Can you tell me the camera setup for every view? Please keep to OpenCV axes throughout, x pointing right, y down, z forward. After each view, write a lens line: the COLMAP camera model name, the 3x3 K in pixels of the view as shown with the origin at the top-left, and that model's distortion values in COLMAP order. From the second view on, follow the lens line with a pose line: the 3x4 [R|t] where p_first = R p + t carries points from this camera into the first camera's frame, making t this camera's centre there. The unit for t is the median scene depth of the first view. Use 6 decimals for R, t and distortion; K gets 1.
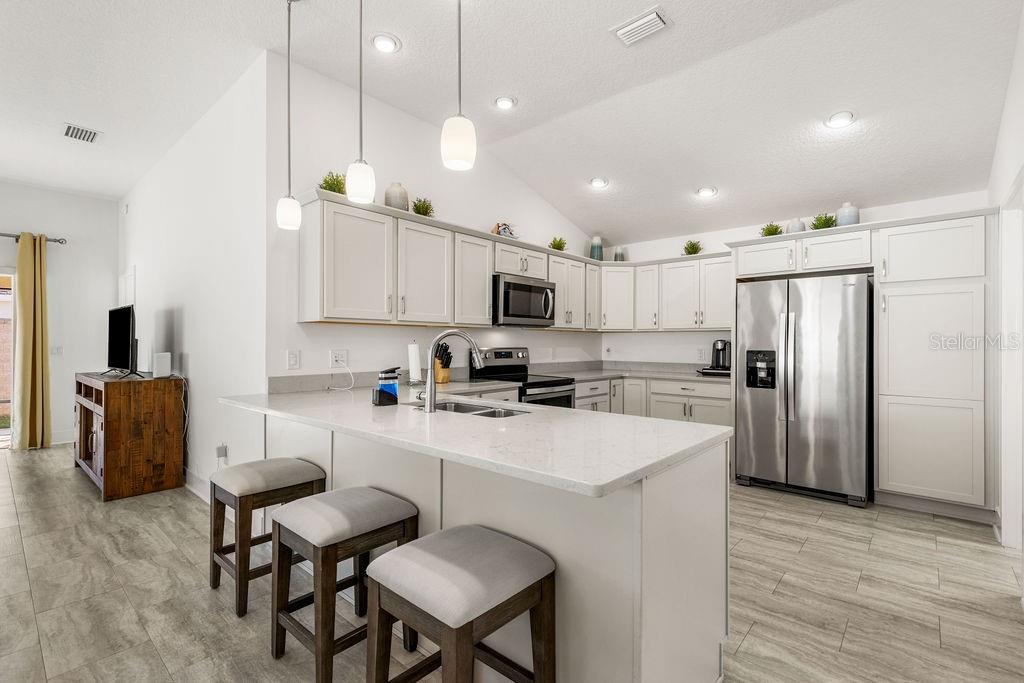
lens RADIAL K [[470.2, 0, 512.0], [0, 470.2, 341.5], [0, 0, 1]] dist [0.002789, -0.000778]
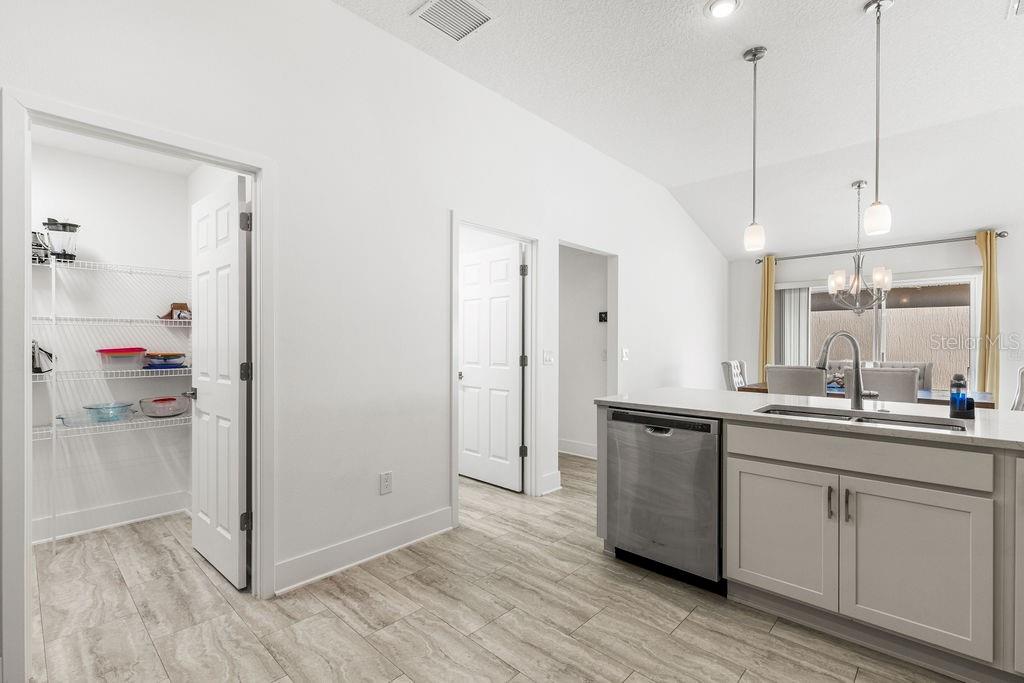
lens RADIAL K [[470.2, 0, 512.0], [0, 470.2, 341.5], [0, 0, 1]] dist [0.002789, -0.000778]
pose [[-0.999548, -0.003584, 0.029845, 0.545111], [-0.003624, 0.999993, -0.001291, 0.003105], [-0.029840, -0.001399, -0.999554, 1.991705]]
